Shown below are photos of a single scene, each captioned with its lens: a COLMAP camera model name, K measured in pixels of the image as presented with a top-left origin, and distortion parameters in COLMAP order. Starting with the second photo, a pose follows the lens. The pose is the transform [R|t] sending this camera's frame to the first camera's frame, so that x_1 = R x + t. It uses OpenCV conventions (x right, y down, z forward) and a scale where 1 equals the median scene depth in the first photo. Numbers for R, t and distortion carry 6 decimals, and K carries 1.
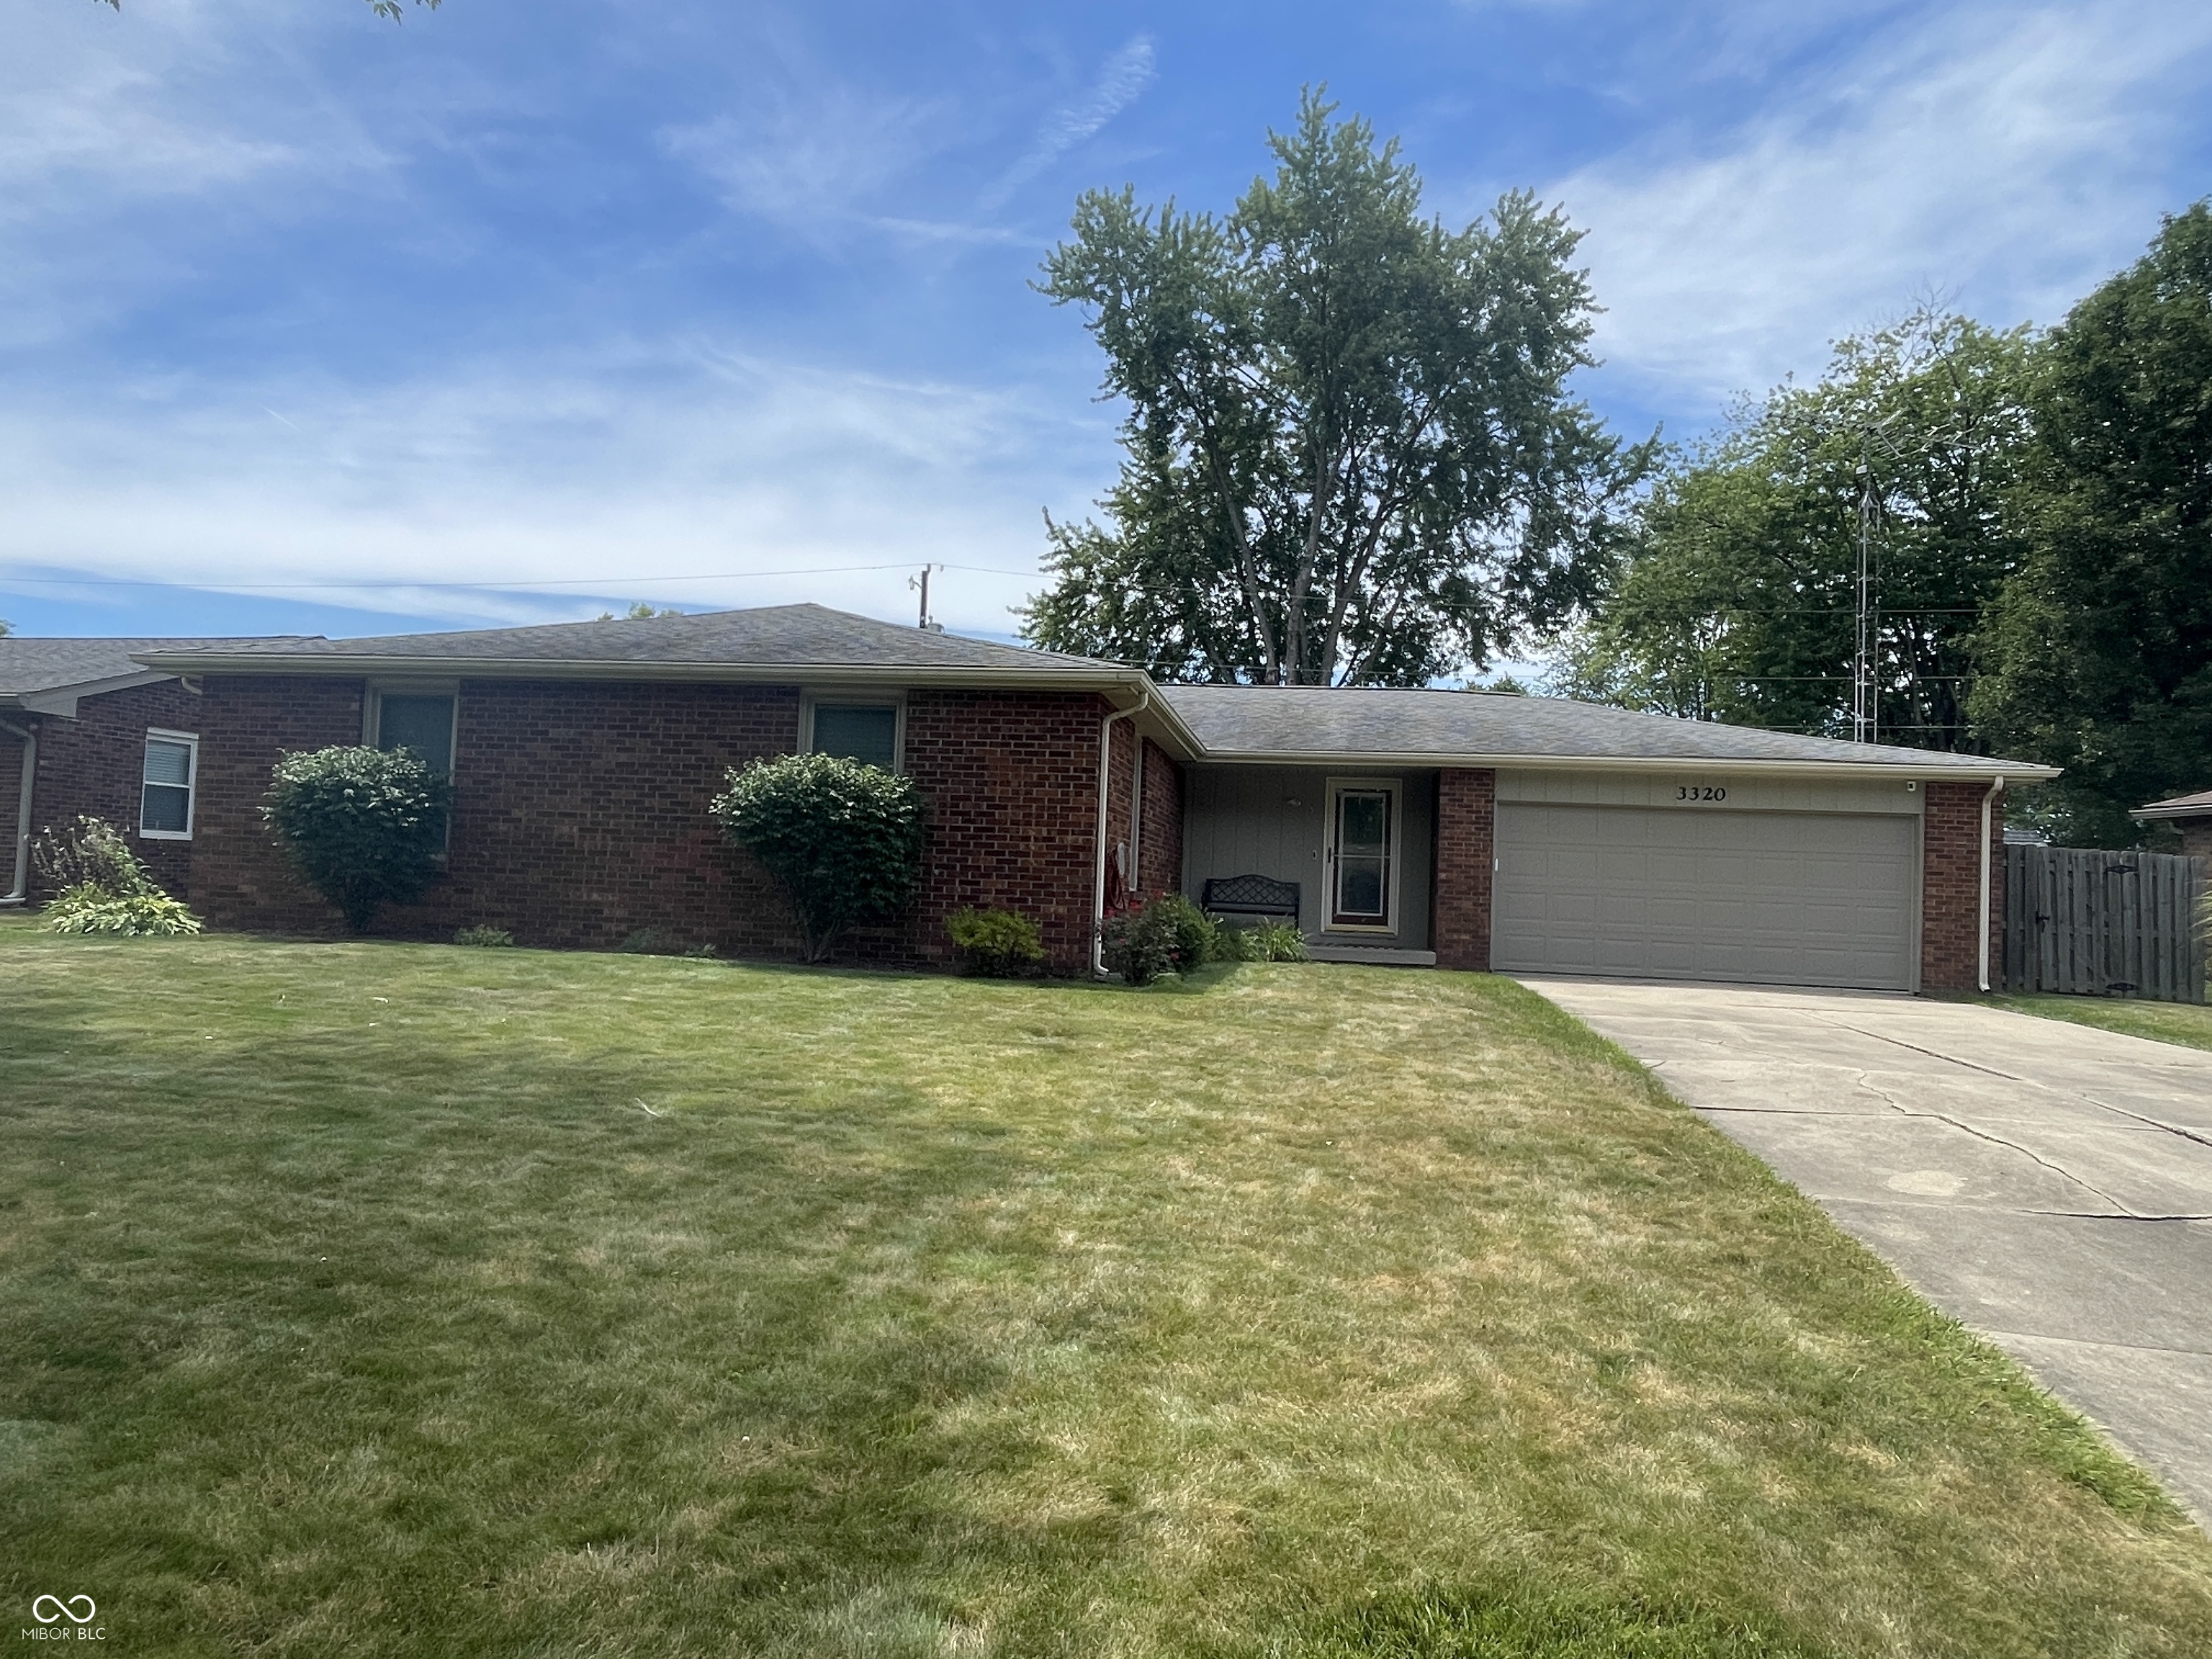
lens RADIAL K [[1398.2, 0, 1104.8], [0, 1398.2, 817.2], [0, 0, 1]] dist [-0.024726, -0.011438]
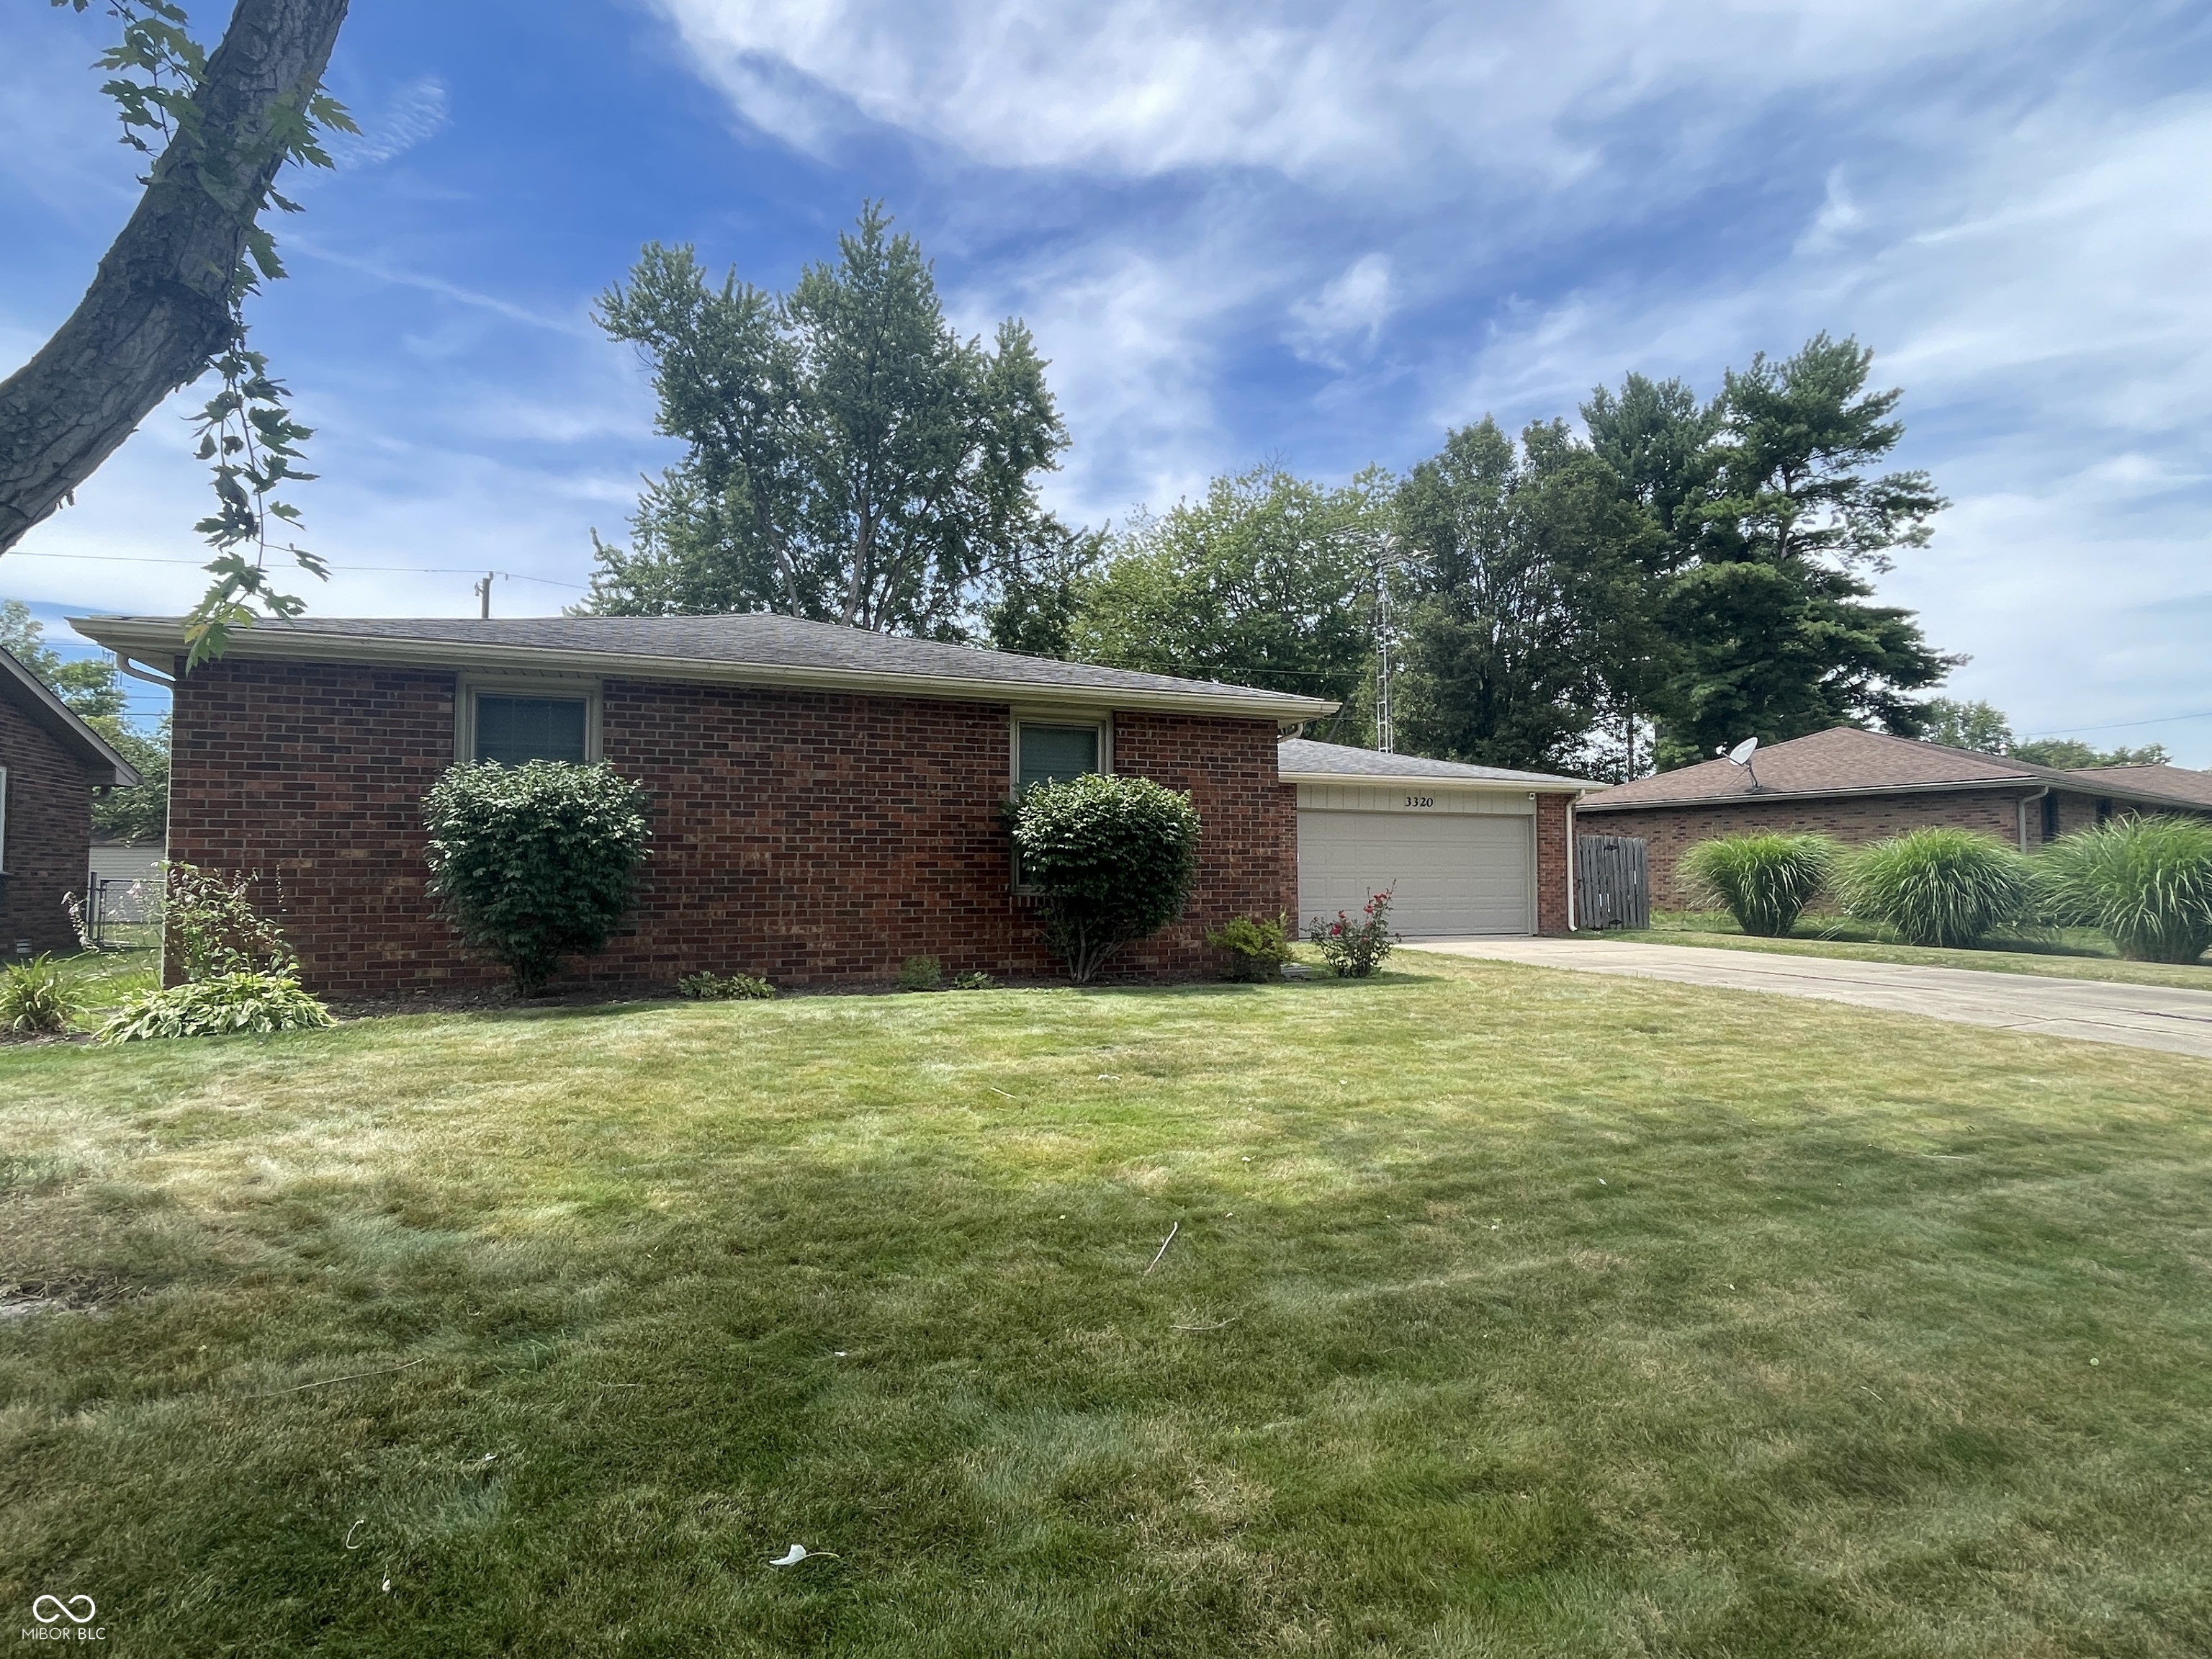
lens RADIAL K [[1120.5, 0, 1089.2], [0, 1120.5, 810.3], [0, 0, 1]] dist [-0.021678, 0.001727]
pose [[0.853432, -0.010859, 0.521091, -0.188602], [0.011316, 0.999933, 0.002305, -0.006388], [-0.521081, 0.003930, 0.853498, 0.092589]]
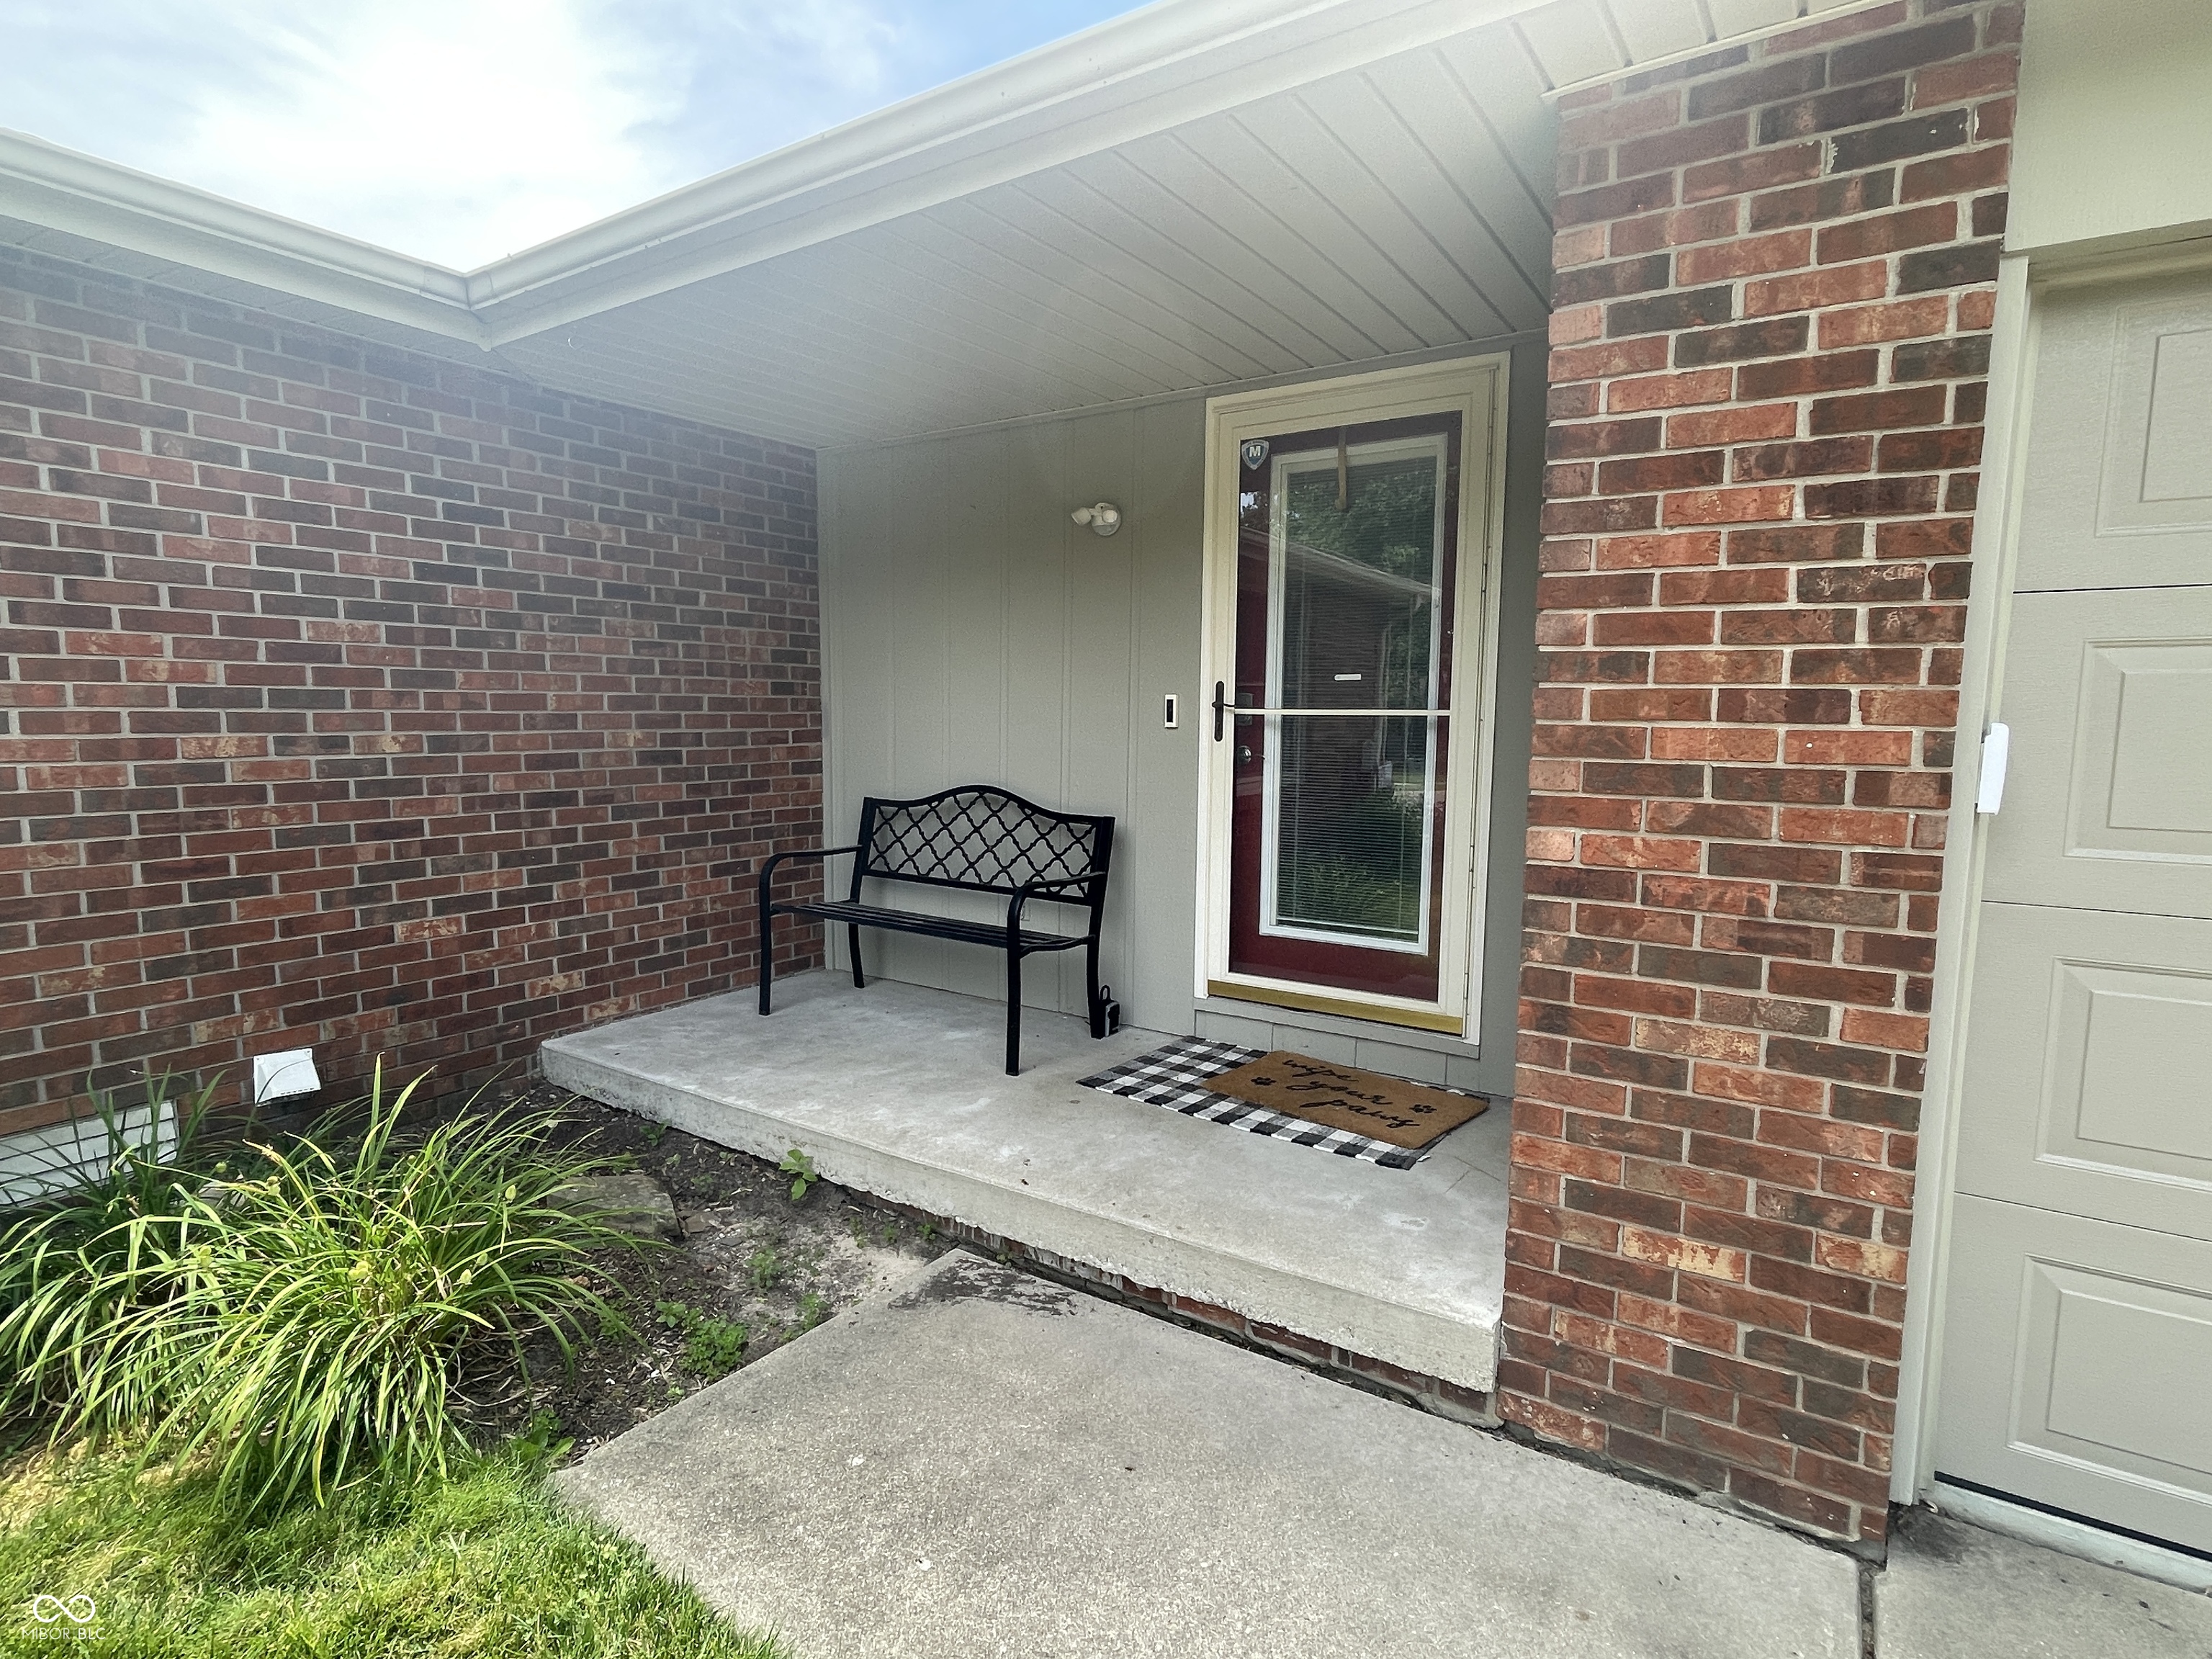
lens RADIAL K [[1120.5, 0, 1104.8], [0, 1120.5, 825.6], [0, 0, 1]] dist [-0.021678, 0.001727]
pose [[0.908839, 0.008868, -0.417052, 0.108901], [0.050902, 0.989945, 0.131974, 0.009427], [0.414029, -0.141172, 0.899250, 0.382072]]
